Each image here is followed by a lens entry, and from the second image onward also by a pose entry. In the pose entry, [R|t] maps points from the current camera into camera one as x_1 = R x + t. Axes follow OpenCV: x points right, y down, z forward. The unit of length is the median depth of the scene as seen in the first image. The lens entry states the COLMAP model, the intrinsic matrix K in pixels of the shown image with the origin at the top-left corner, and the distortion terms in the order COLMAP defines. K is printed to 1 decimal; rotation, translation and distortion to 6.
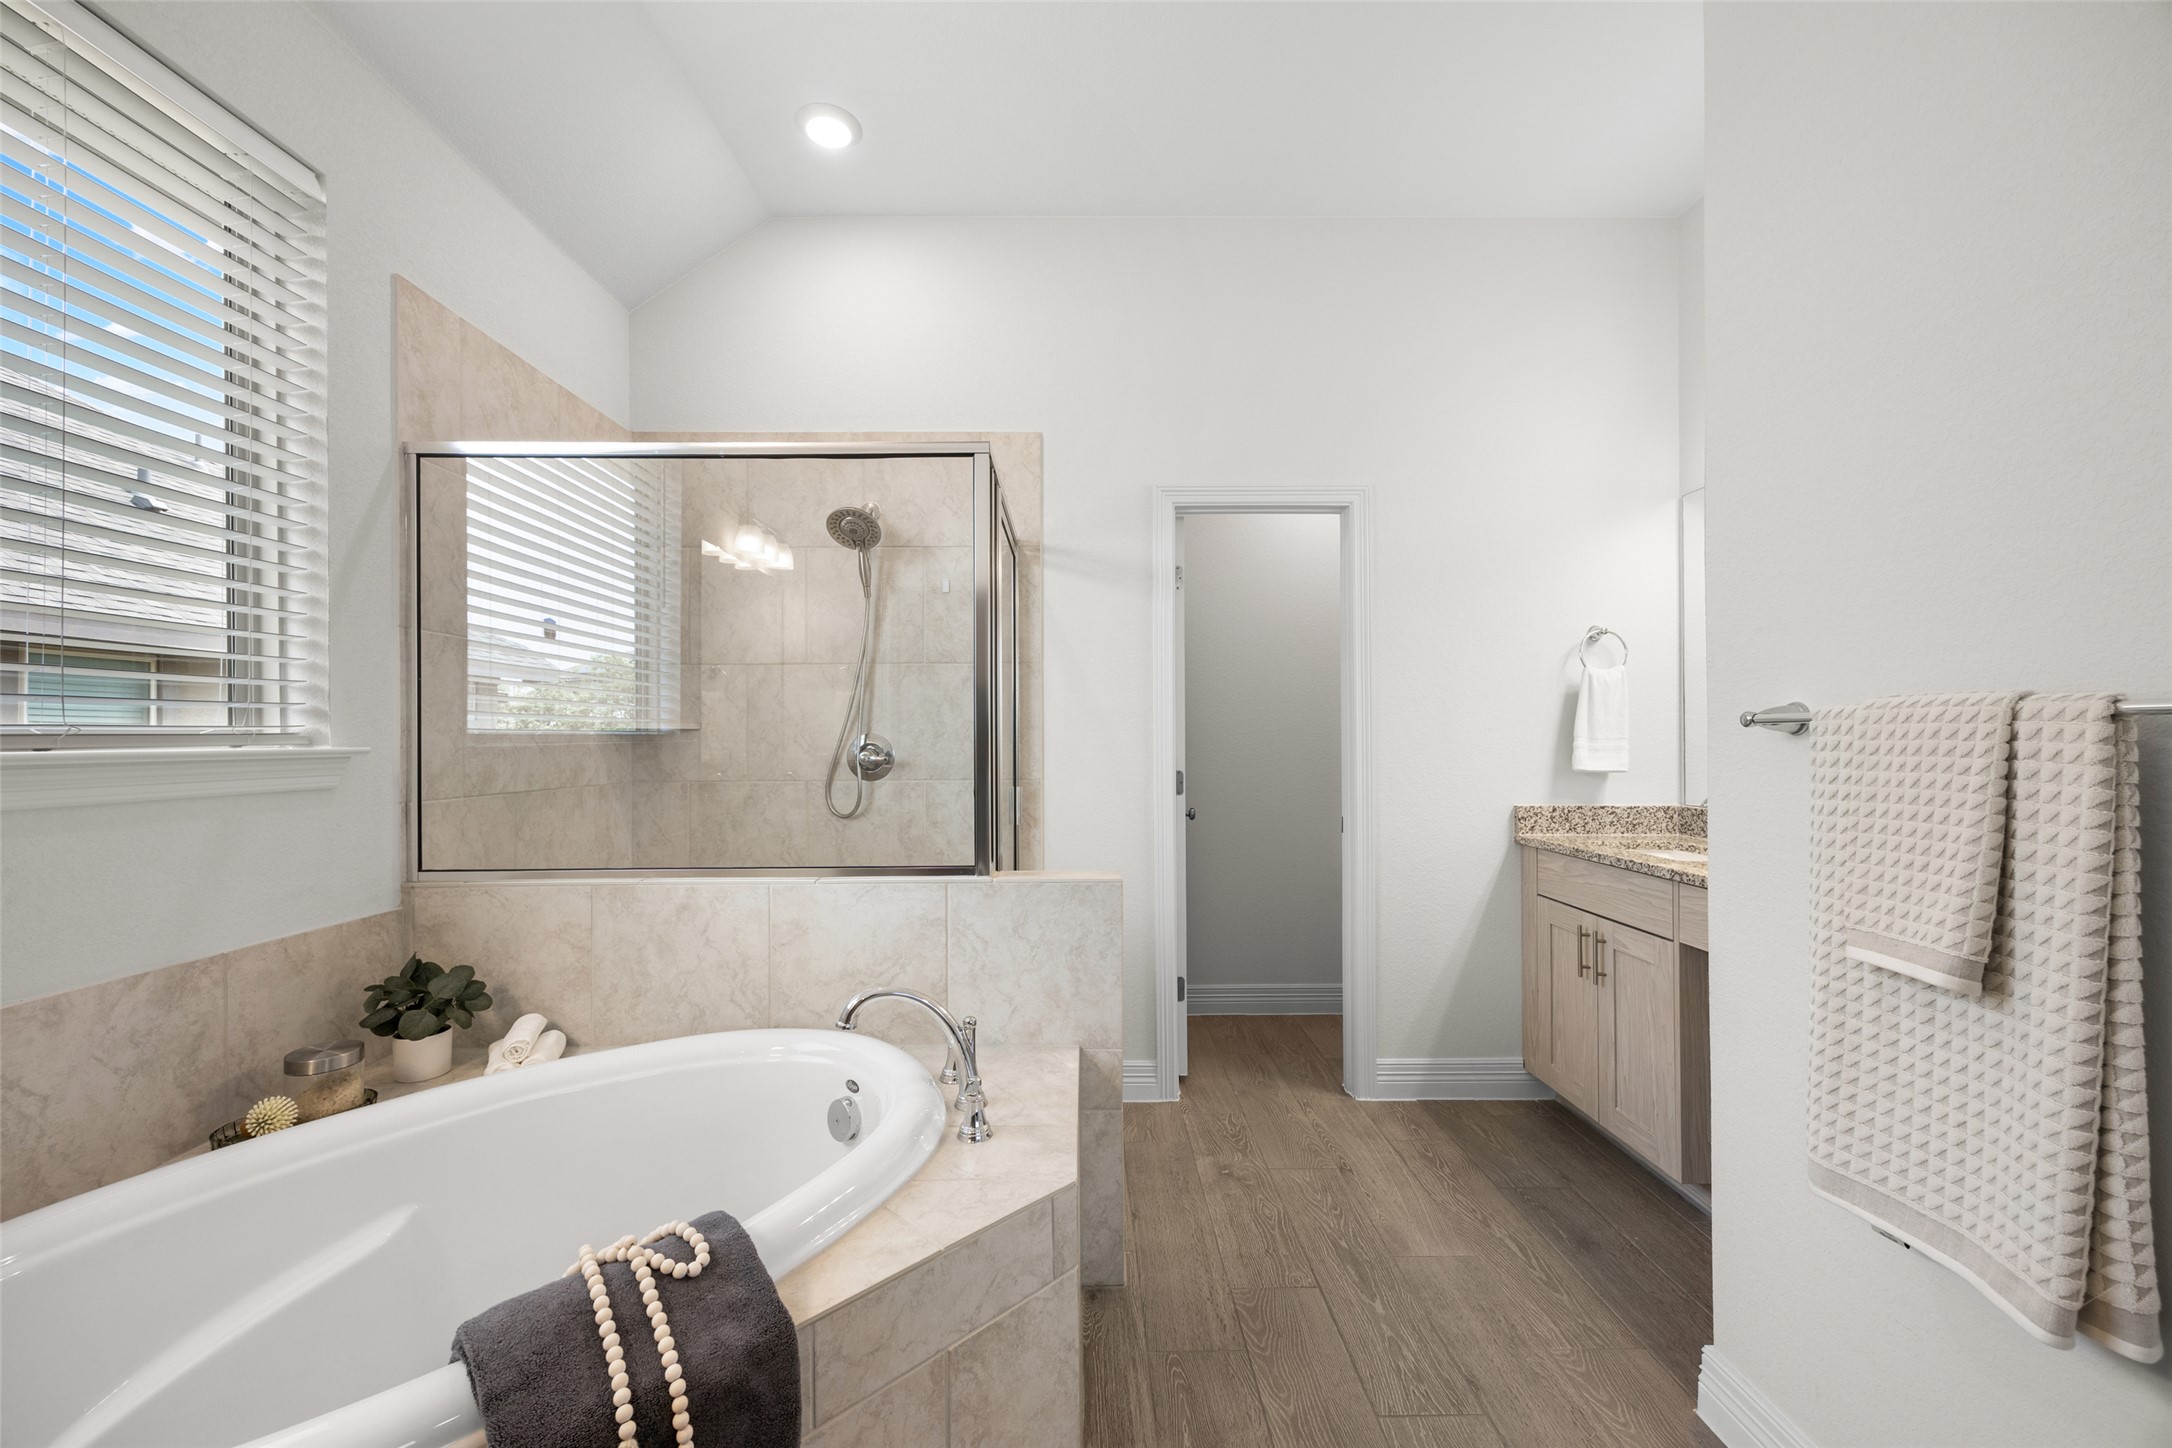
lens RADIAL K [[858.0, 0, 1085.8], [0, 858.0, 735.5], [0, 0, 1]] dist [0.011306, 0.000053]
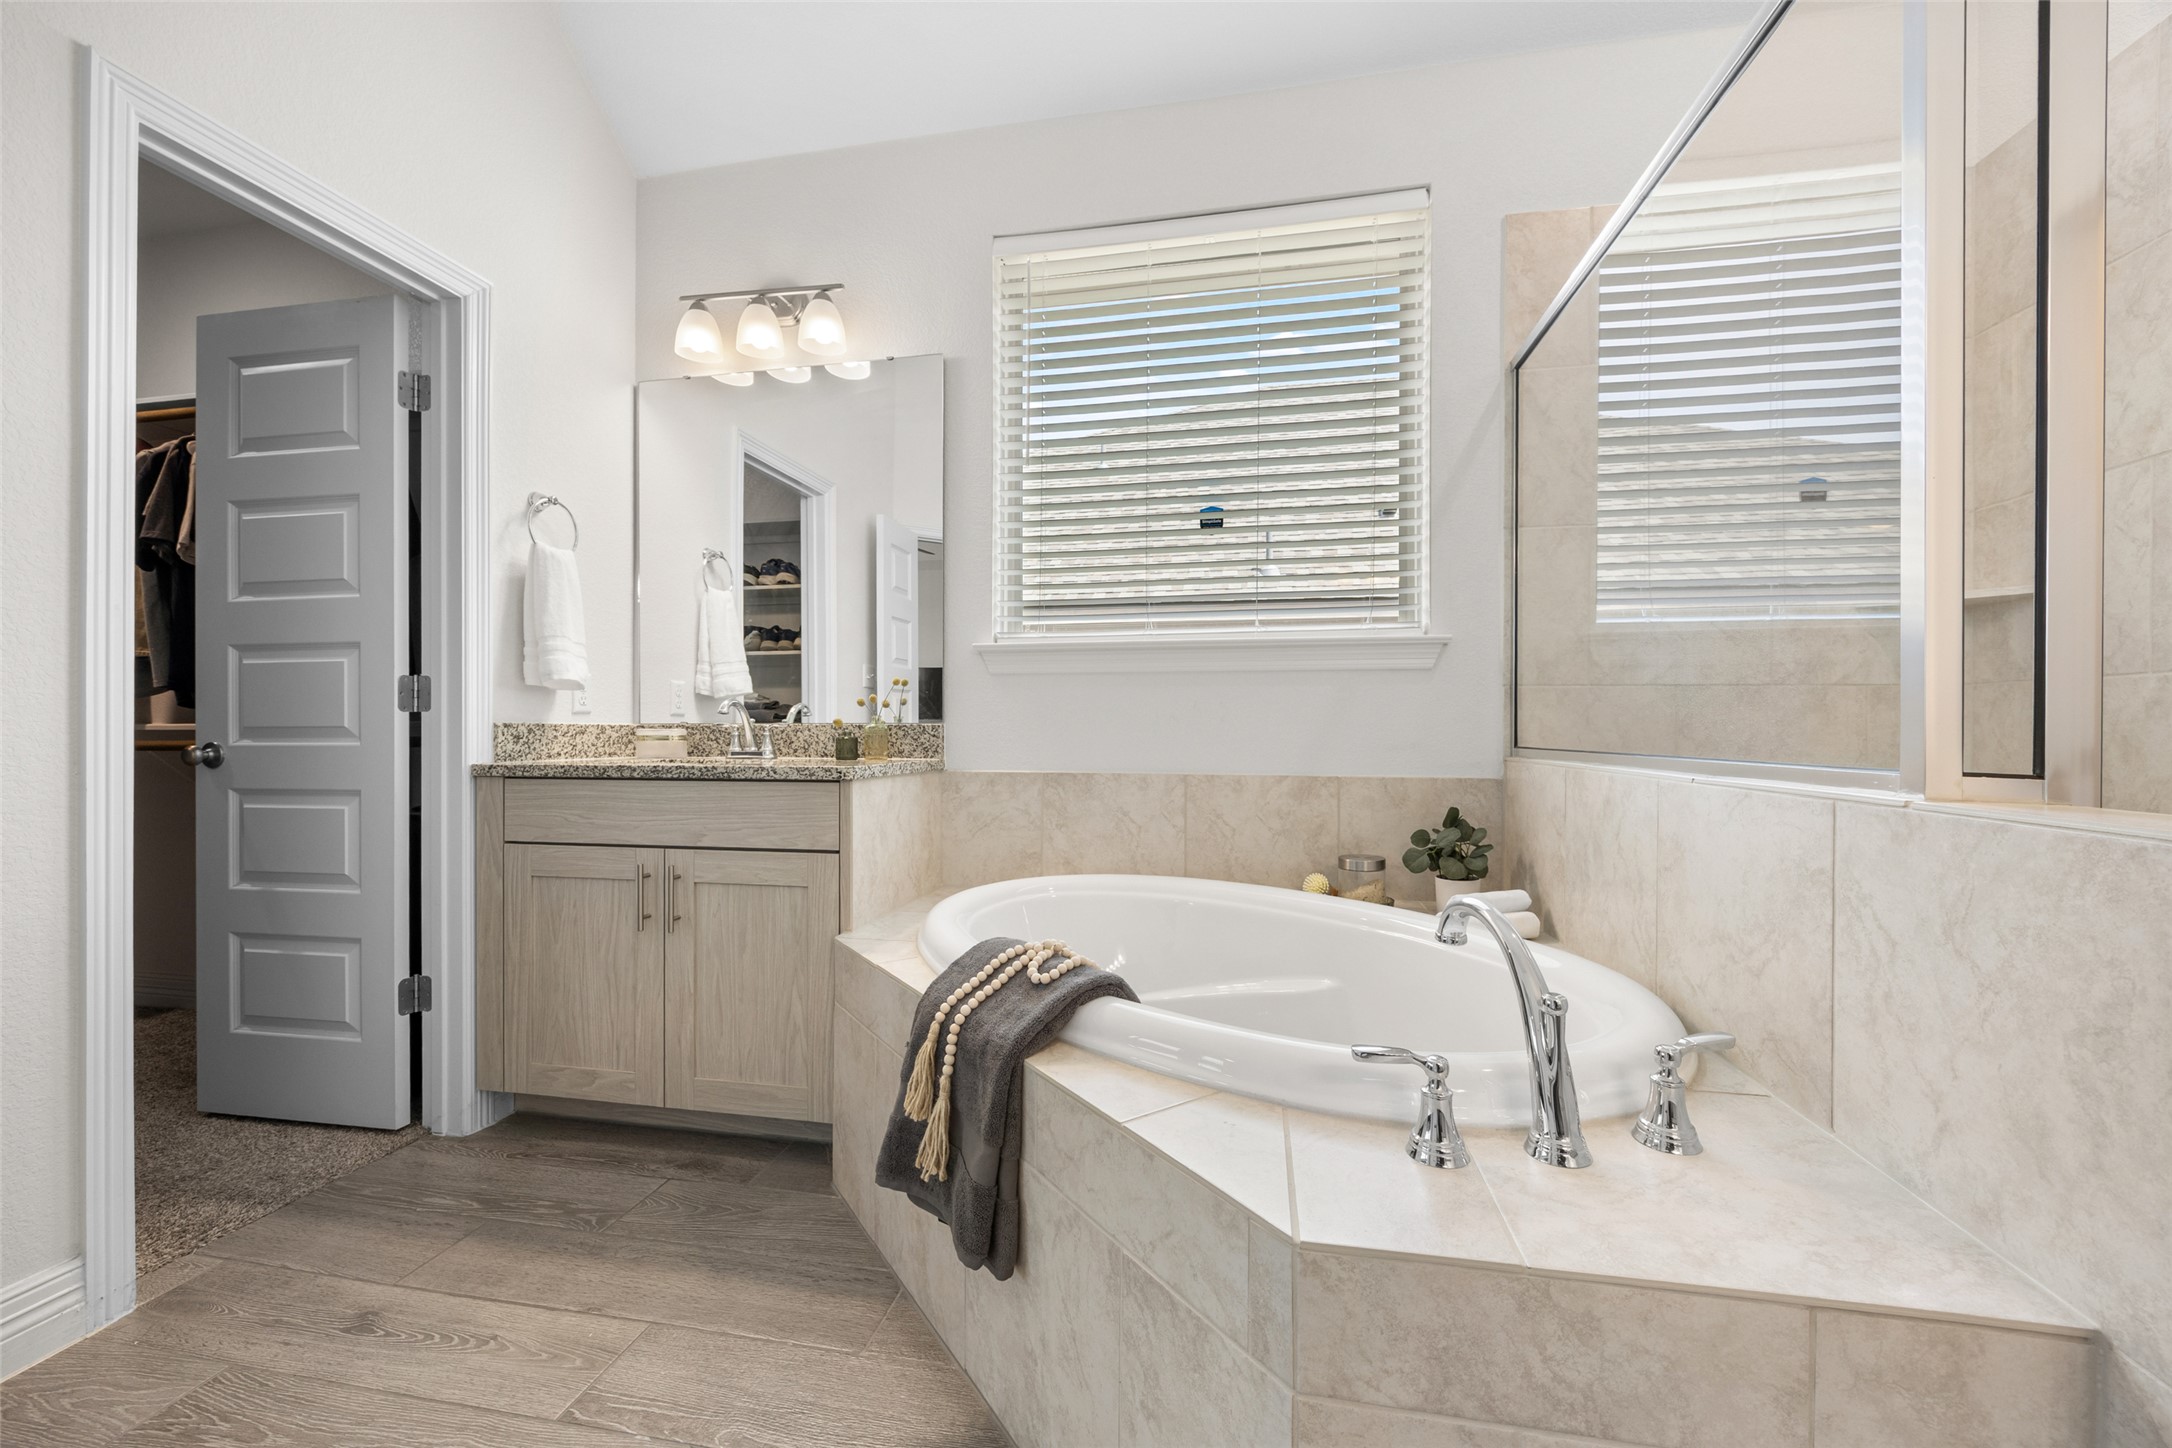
lens RADIAL K [[833.1, 0, 1090.5], [0, 833.1, 730.9], [0, 0, 1]] dist [-0.000442, 0.000101]
pose [[-0.187289, 0.008196, -0.982271, 0.405403], [0.003414, 0.999965, 0.007692, 0.137504], [0.982299, -0.001913, -0.187311, 0.728655]]
